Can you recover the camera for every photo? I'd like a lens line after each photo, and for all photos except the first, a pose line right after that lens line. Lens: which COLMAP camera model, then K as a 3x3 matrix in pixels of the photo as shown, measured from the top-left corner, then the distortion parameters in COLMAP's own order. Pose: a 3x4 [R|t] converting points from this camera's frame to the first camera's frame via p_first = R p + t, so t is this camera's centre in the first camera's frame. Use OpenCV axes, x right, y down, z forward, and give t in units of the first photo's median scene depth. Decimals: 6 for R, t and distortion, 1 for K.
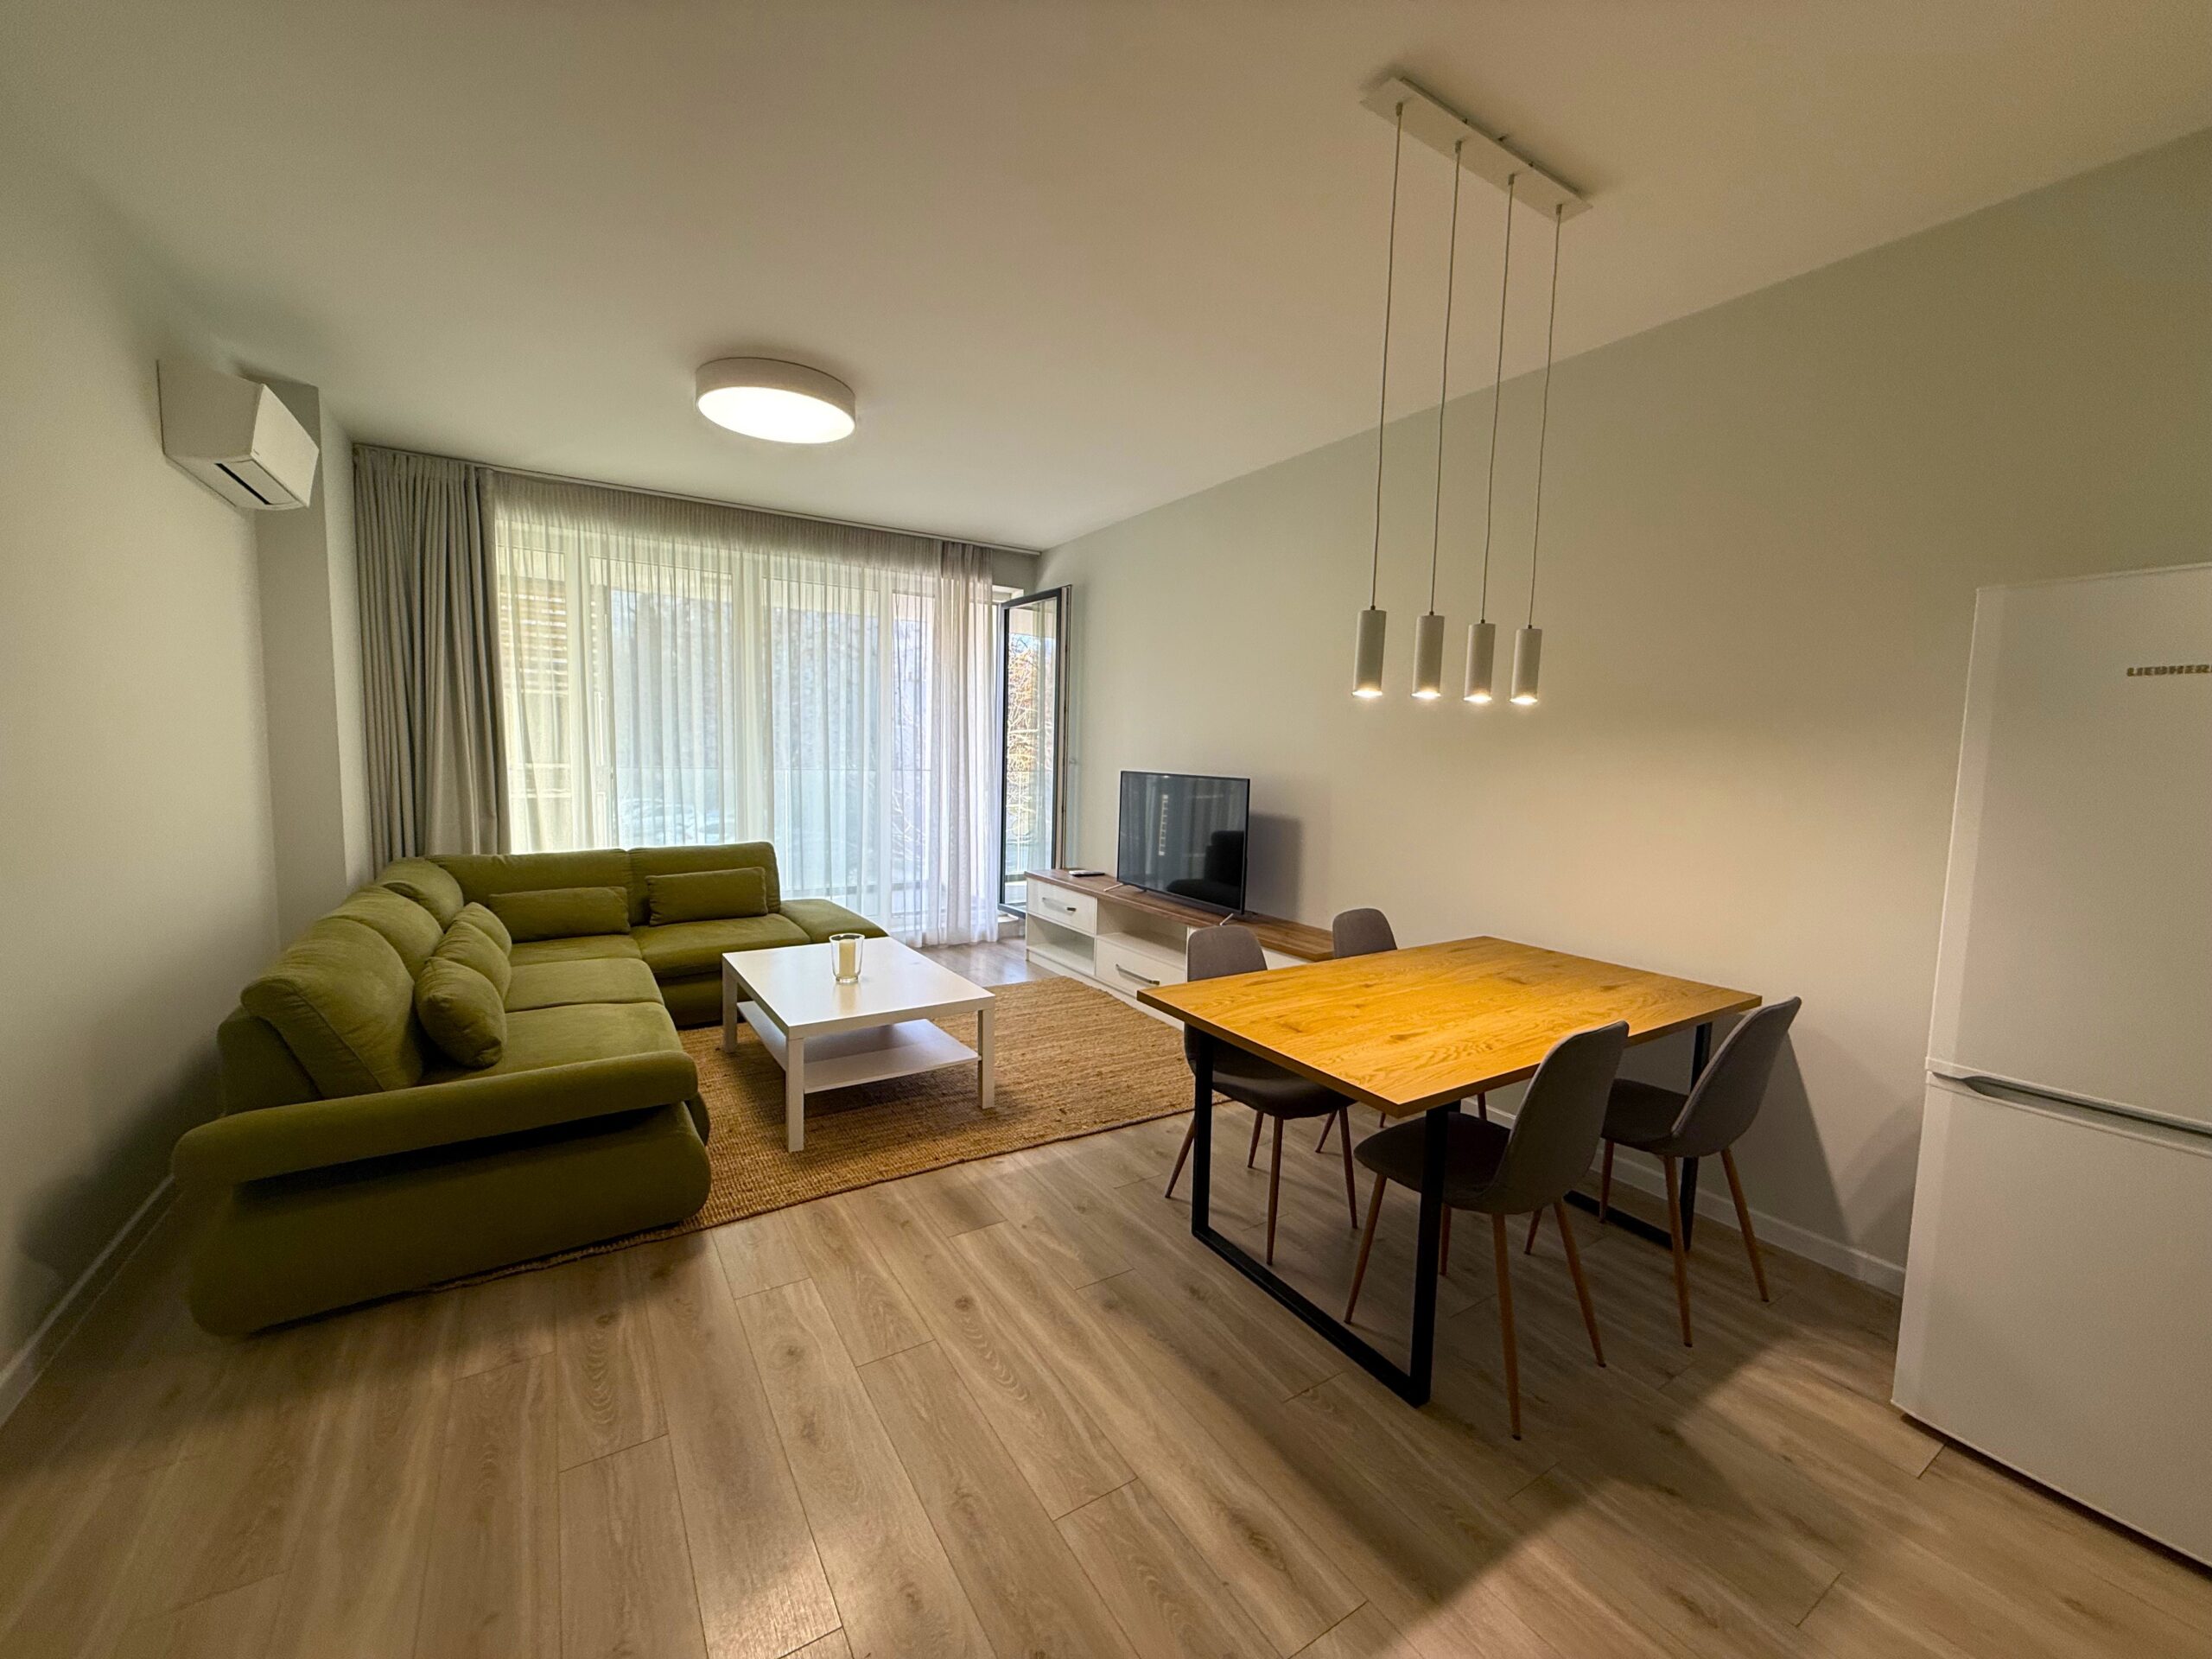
lens RADIAL K [[877.5, 0, 1098.3], [0, 877.5, 828.5], [0, 0, 1]] dist [-0.003215, -0.000577]
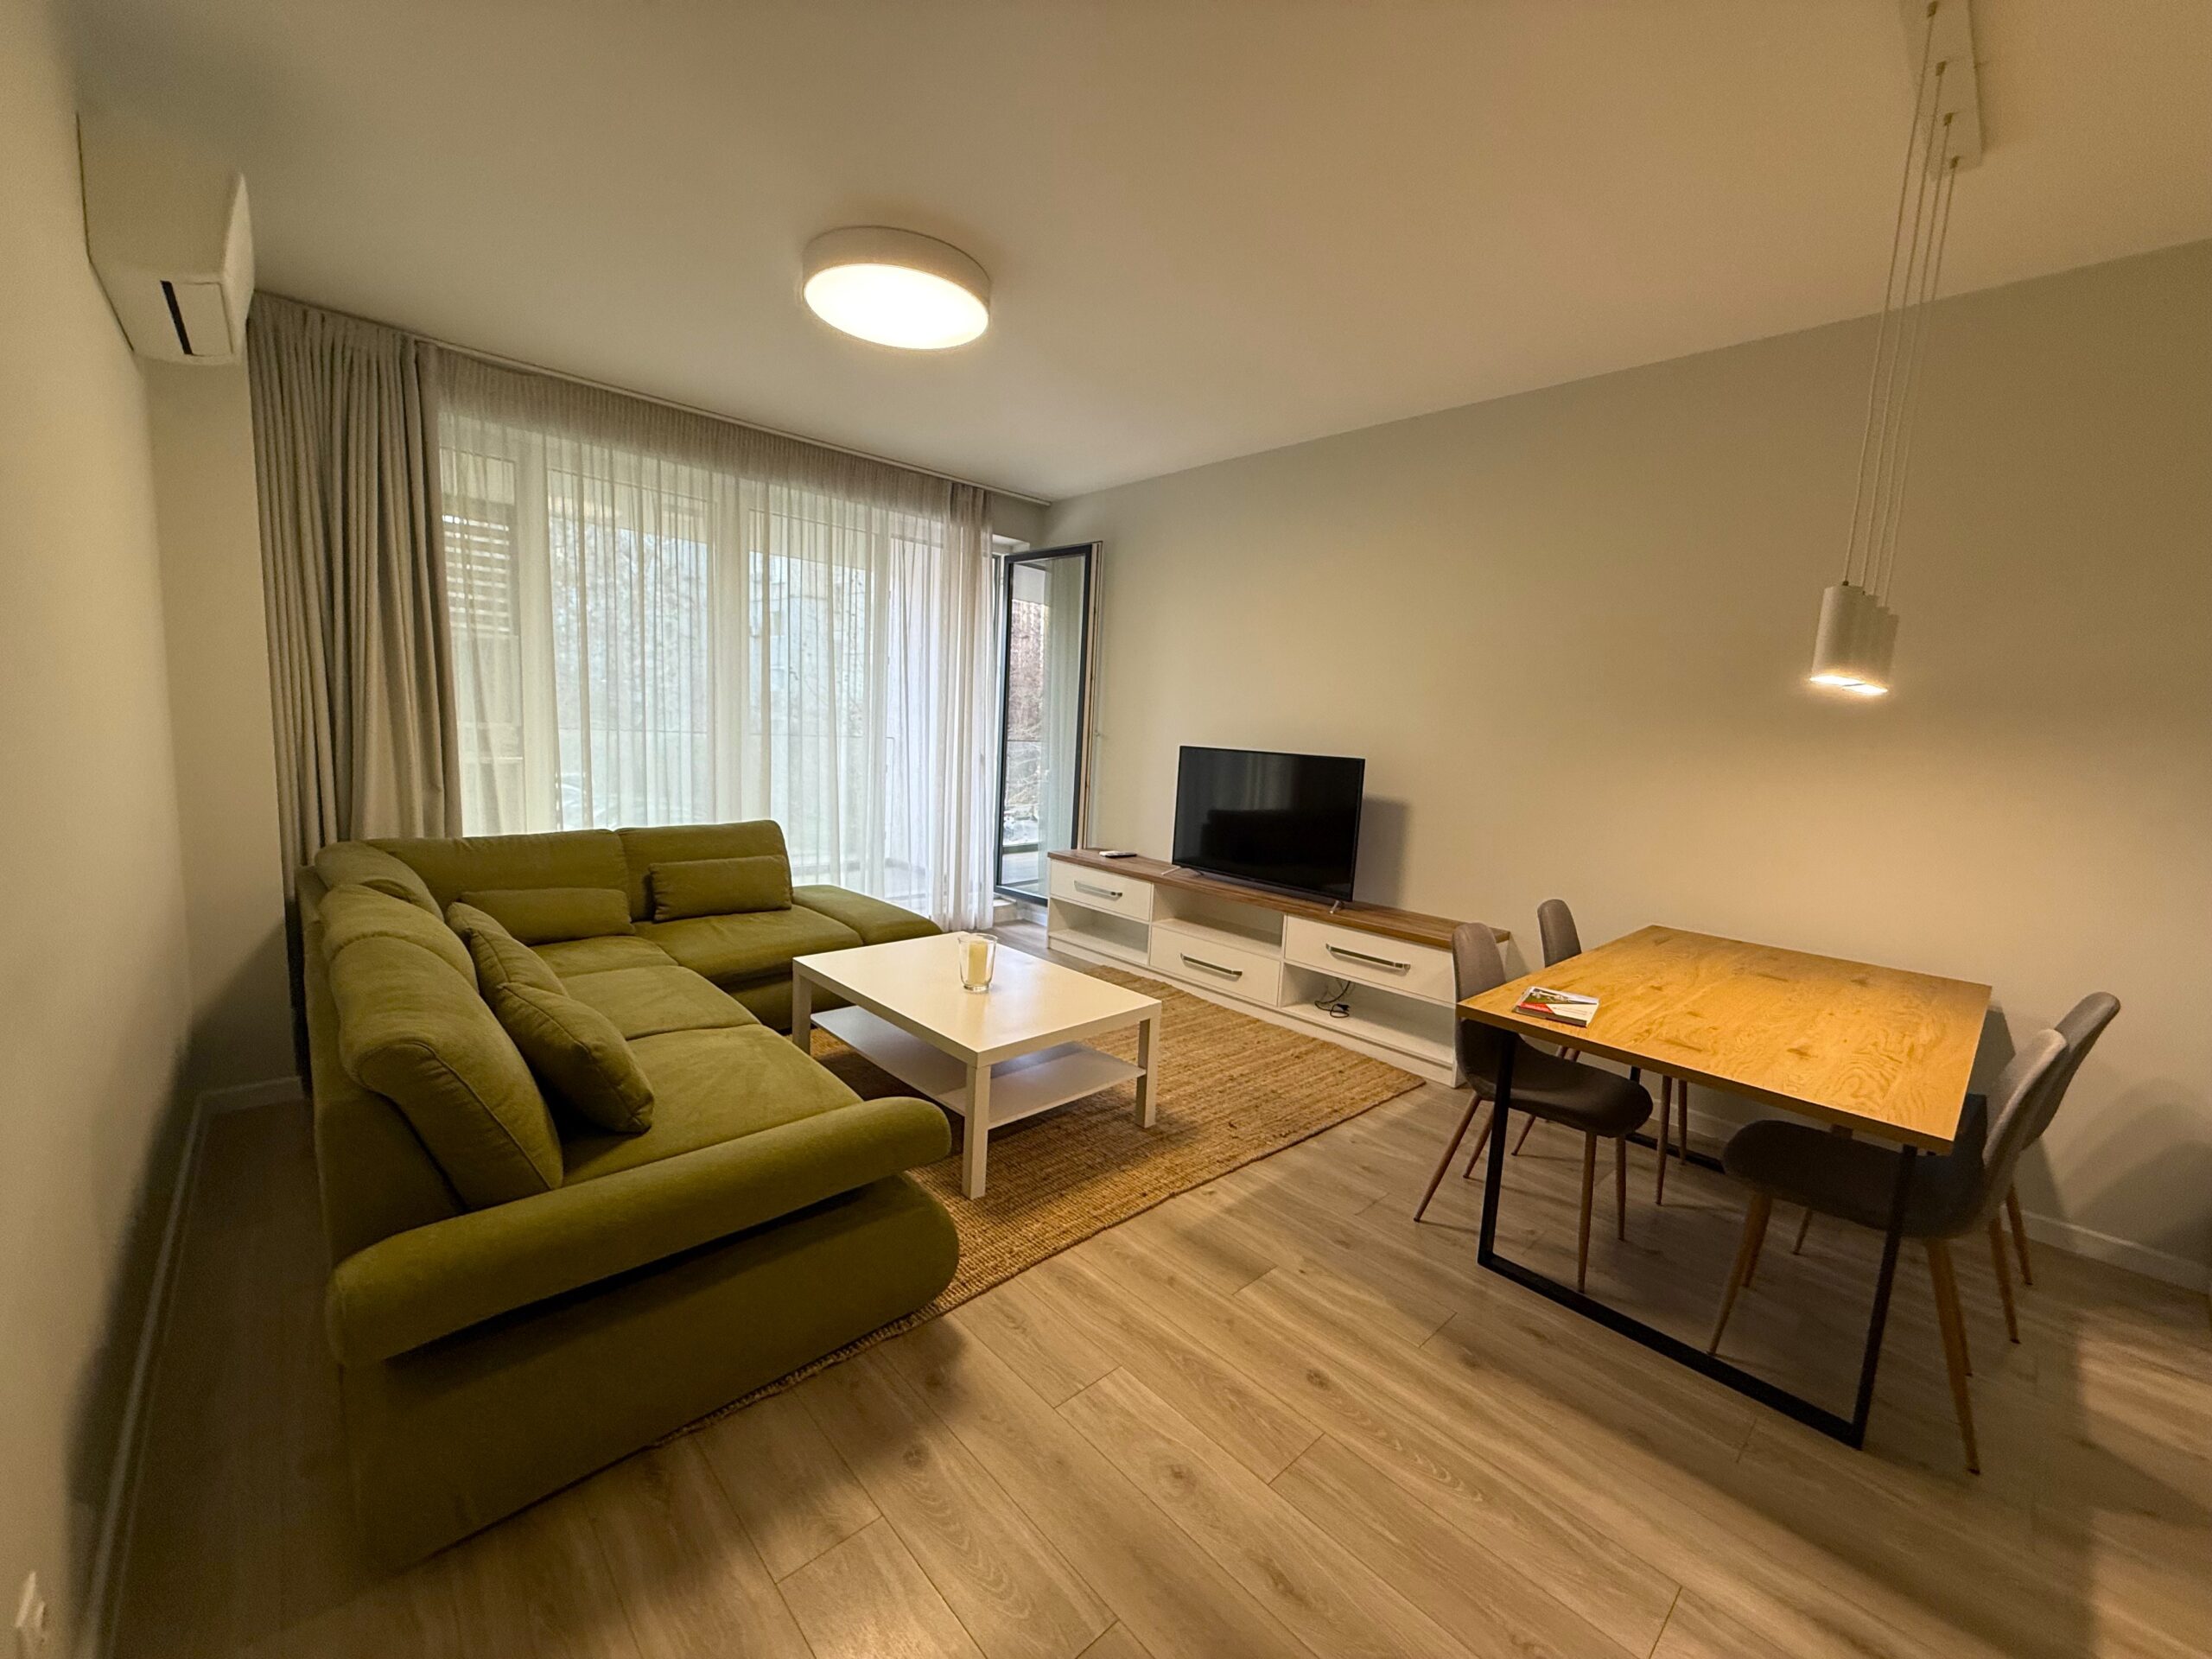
lens RADIAL K [[877.5, 0, 1108.6], [0, 877.5, 834.9], [0, 0, 1]] dist [-0.003215, -0.000577]
pose [[0.983267, 0.000862, 0.182166, -0.315833], [-0.008354, 0.999150, 0.040363, -0.012953], [-0.181976, -0.041209, 0.982439, 0.137031]]
